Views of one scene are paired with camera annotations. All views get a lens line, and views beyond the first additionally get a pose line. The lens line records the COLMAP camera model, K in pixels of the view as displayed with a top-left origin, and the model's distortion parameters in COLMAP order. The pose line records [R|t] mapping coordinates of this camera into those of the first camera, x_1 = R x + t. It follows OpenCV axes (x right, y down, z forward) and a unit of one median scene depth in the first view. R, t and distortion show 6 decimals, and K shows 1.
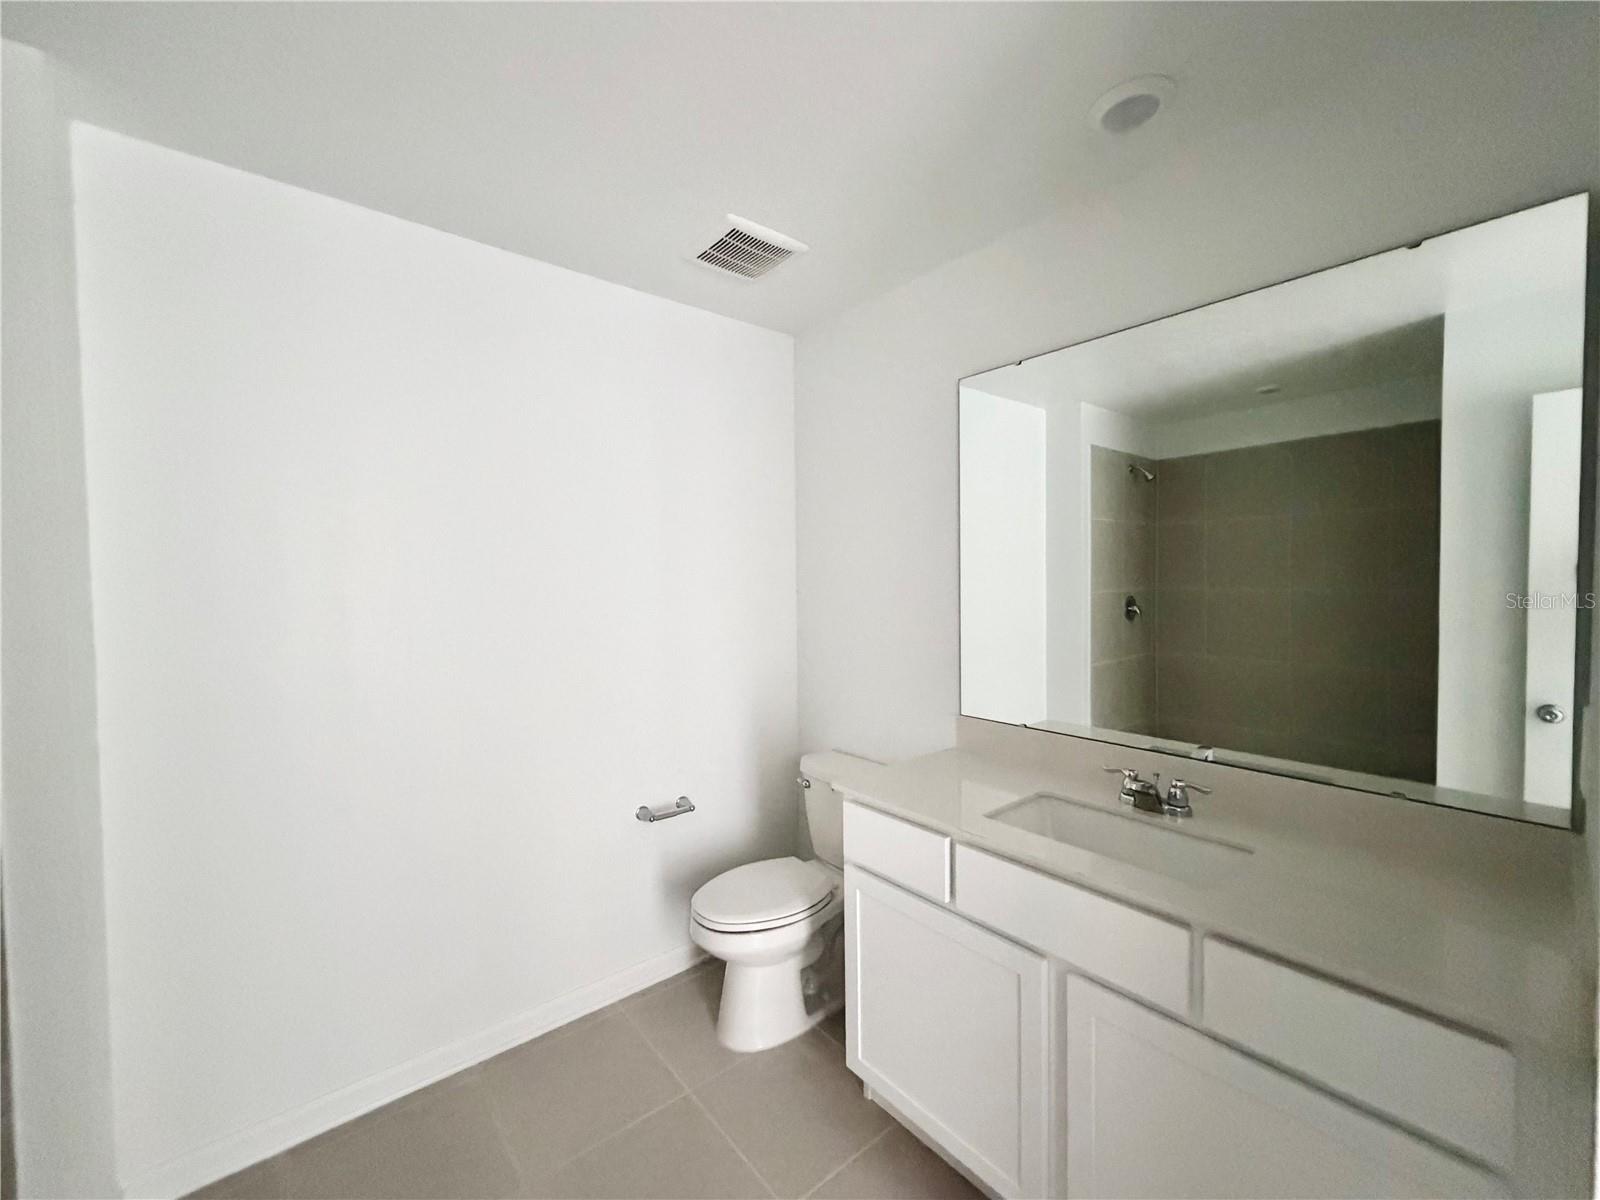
lens RADIAL K [[640.3, 0, 800.0], [0, 640.3, 600.0], [0, 0, 1]] dist [0.000356, 0.000080]
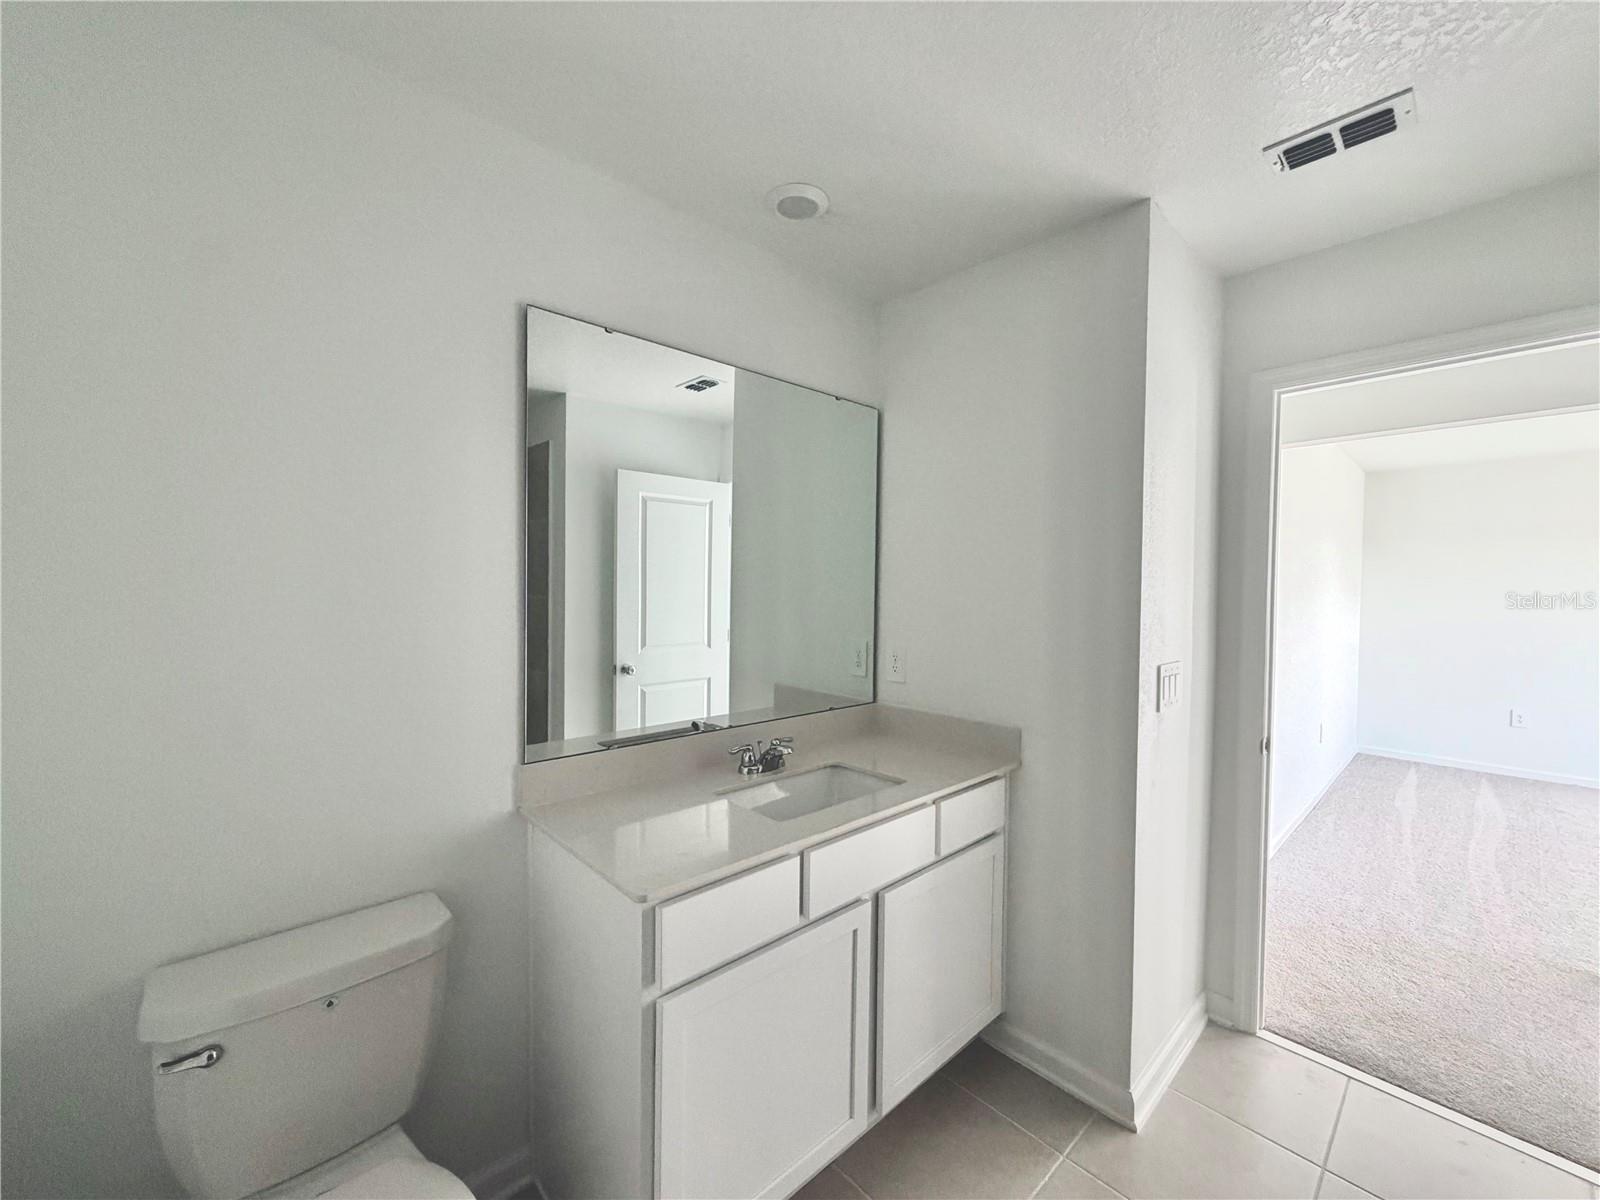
lens RADIAL K [[640.3, 0, 800.0], [0, 640.3, 600.0], [0, 0, 1]] dist [0.000356, 0.000080]
pose [[-0.044088, -0.012076, 0.998955, -0.668749], [0.026620, 0.999558, 0.013258, -0.004689], [-0.998673, 0.027177, -0.043747, 1.009223]]
